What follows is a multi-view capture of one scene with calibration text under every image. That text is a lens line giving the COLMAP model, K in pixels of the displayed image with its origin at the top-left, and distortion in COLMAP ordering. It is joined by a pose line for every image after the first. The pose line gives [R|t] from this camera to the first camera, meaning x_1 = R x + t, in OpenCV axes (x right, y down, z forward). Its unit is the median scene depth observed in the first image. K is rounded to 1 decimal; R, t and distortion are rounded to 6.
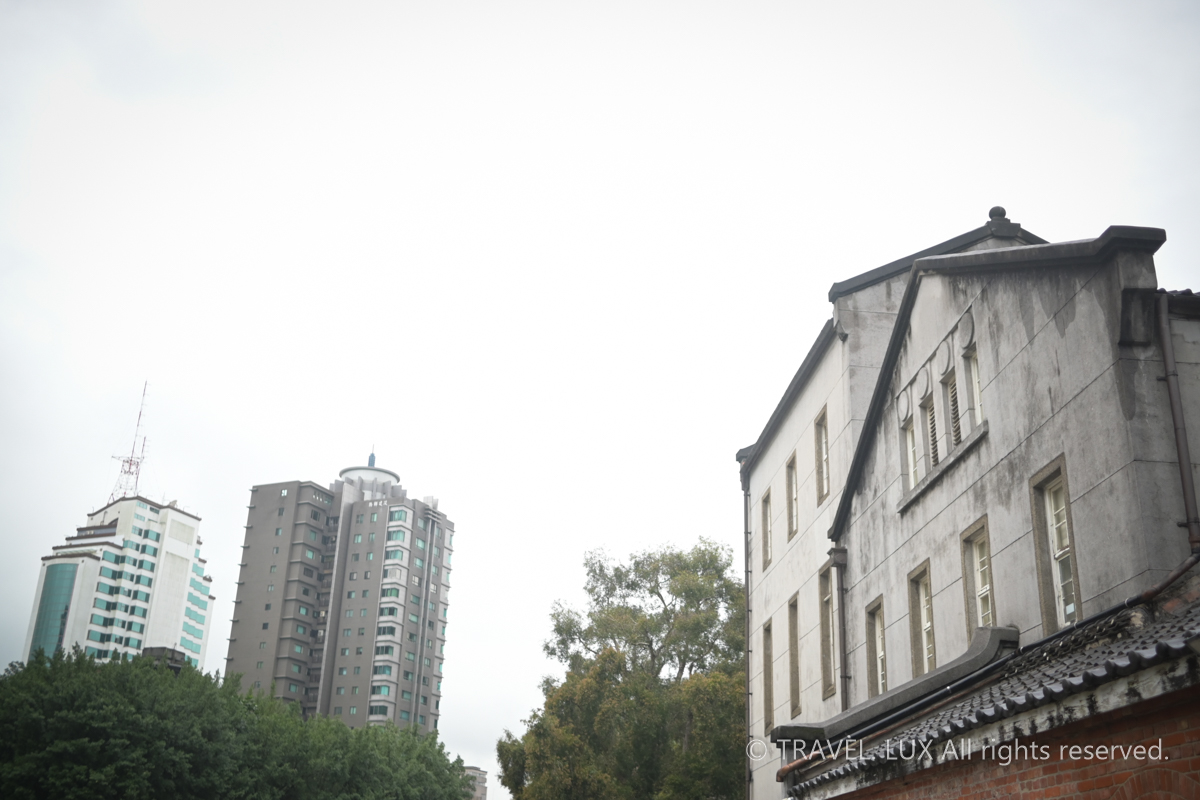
lens RADIAL K [[1235.9, 0, 600.0], [0, 1235.9, 400.0], [0, 0, 1]] dist [-0.003535, -0.020981]
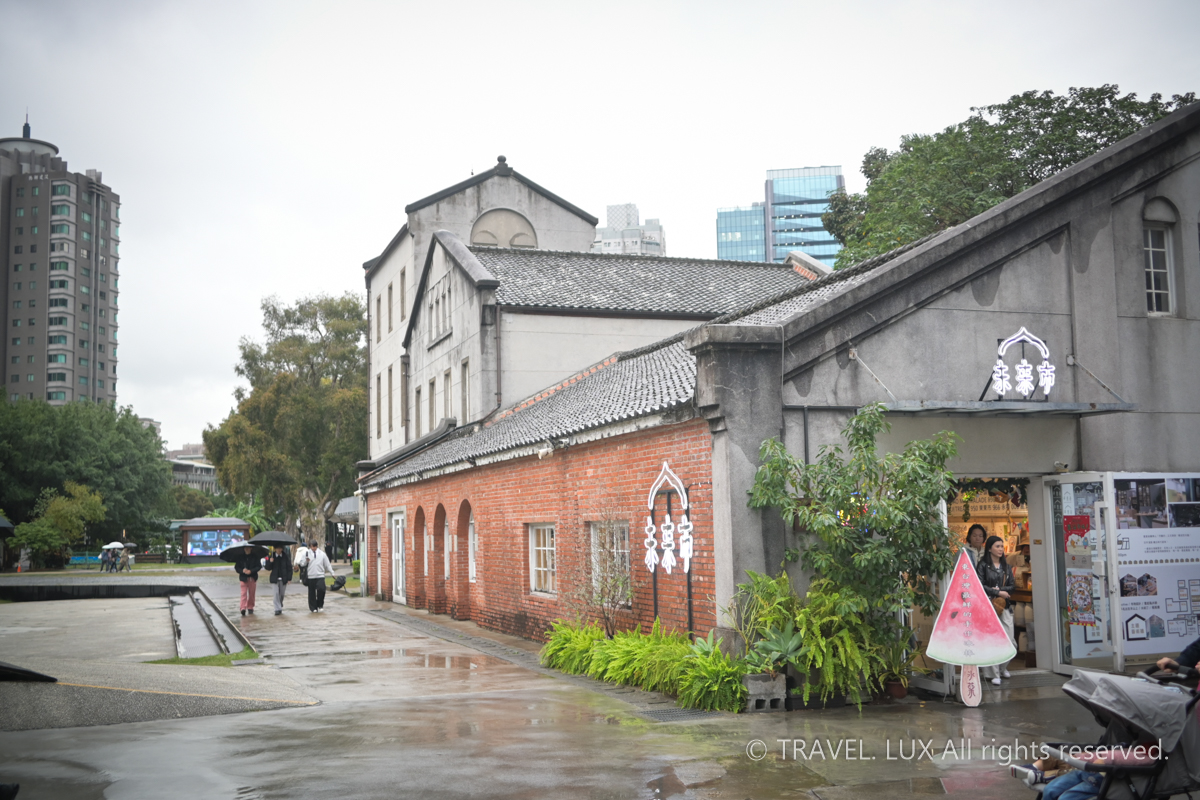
lens RADIAL K [[1235.9, 0, 600.0], [0, 1235.9, 400.0], [0, 0, 1]] dist [-0.003535, -0.020981]
pose [[0.966160, -0.032439, 0.255895, -0.001115], [-0.041074, 0.960054, 0.276783, -0.041190], [-0.254651, -0.277928, 0.926234, -0.101719]]
